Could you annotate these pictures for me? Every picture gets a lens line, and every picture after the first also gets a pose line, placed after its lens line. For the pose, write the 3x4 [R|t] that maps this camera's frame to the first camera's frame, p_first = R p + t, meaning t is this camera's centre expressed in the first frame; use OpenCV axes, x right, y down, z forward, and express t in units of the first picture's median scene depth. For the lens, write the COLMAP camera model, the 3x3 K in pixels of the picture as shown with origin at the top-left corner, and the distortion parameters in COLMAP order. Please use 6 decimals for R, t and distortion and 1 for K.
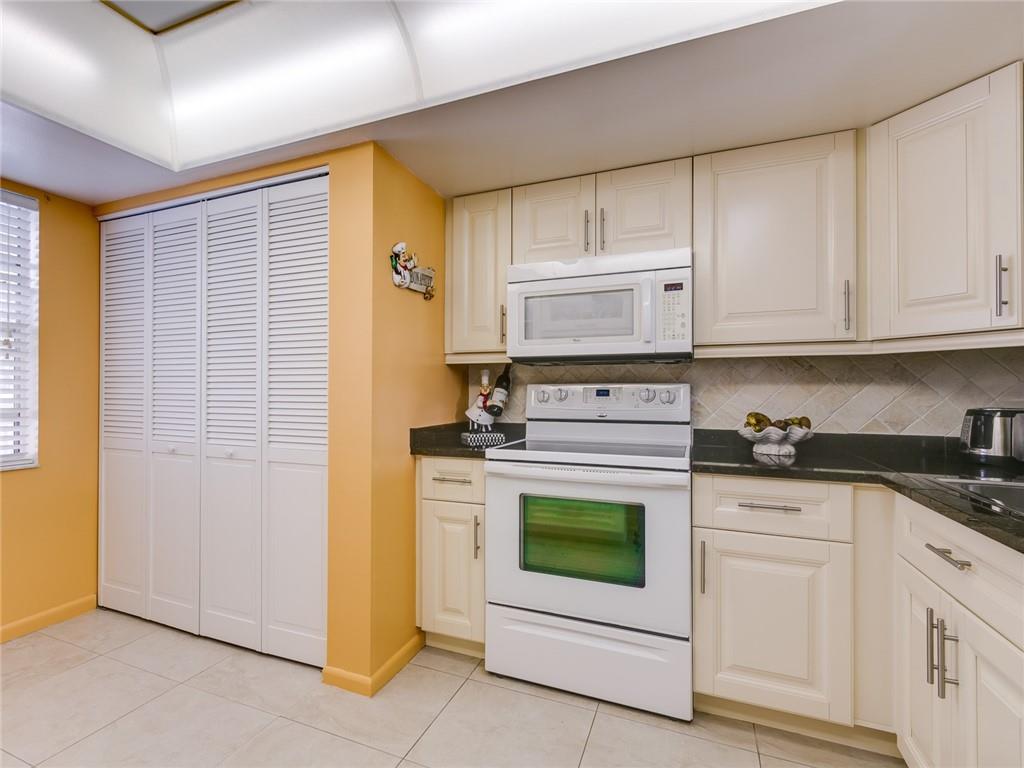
lens RADIAL K [[518.9, 0, 456.3], [0, 518.9, 387.7], [0, 0, 1]] dist [0.001221, 0.000183]
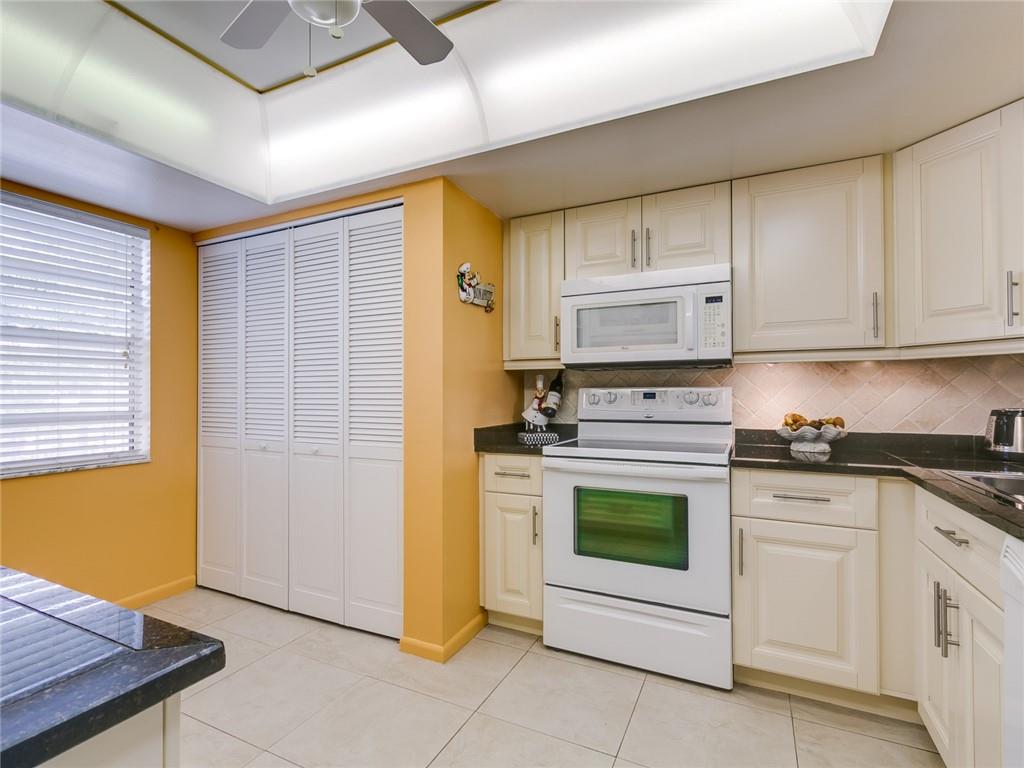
lens RADIAL K [[518.5, 0, 471.2], [0, 518.5, 388.5], [0, 0, 1]] dist [0.001383, 0.000206]
pose [[0.998238, -0.004500, -0.059165, -0.029117], [0.004301, 0.999985, -0.003495, -0.003414], [0.059180, 0.003235, 0.998242, -0.119376]]
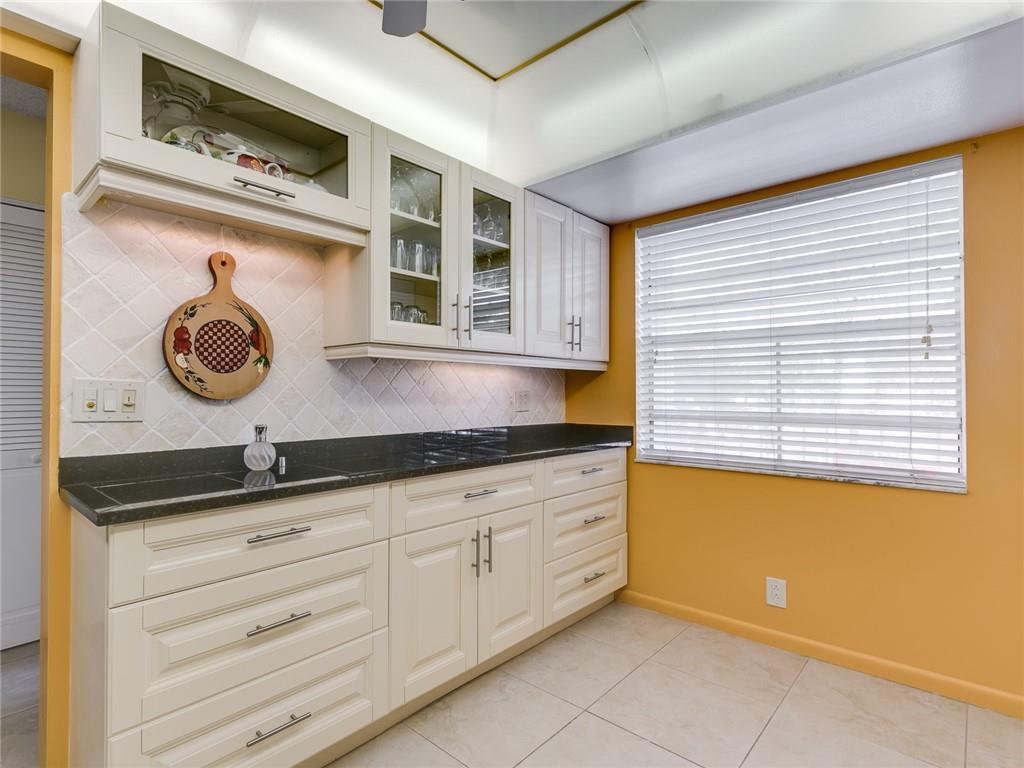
lens RADIAL K [[526.7, 0, 511.1], [0, 526.7, 385.7], [0, 0, 1]] dist [0.000858, -0.000017]
pose [[-0.295358, -0.012431, -0.955306, 0.180716], [0.004075, 0.999890, -0.014271, -0.002313], [0.955378, -0.008108, -0.295275, 0.651993]]
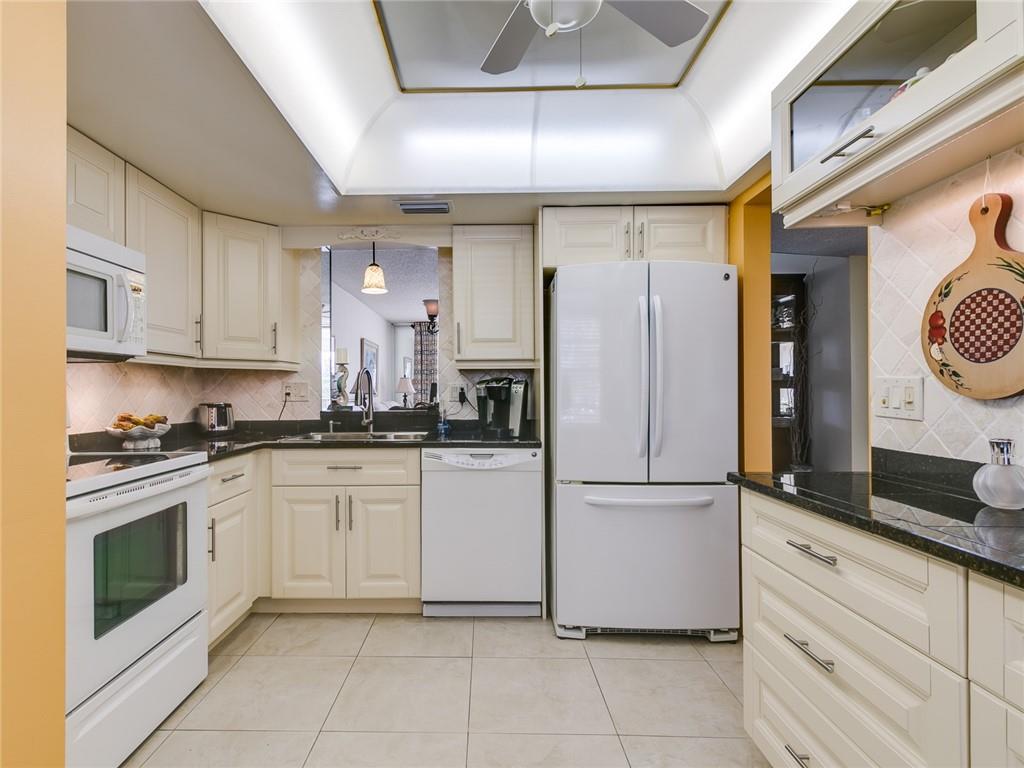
lens RADIAL K [[518.5, 0, 471.2], [0, 518.5, 388.5], [0, 0, 1]] dist [0.001383, 0.000206]
pose [[-0.392904, 0.005511, 0.919563, -0.694124], [-0.004331, 0.999960, -0.007843, 0.000530], [-0.919569, -0.007064, -0.392865, 0.736202]]
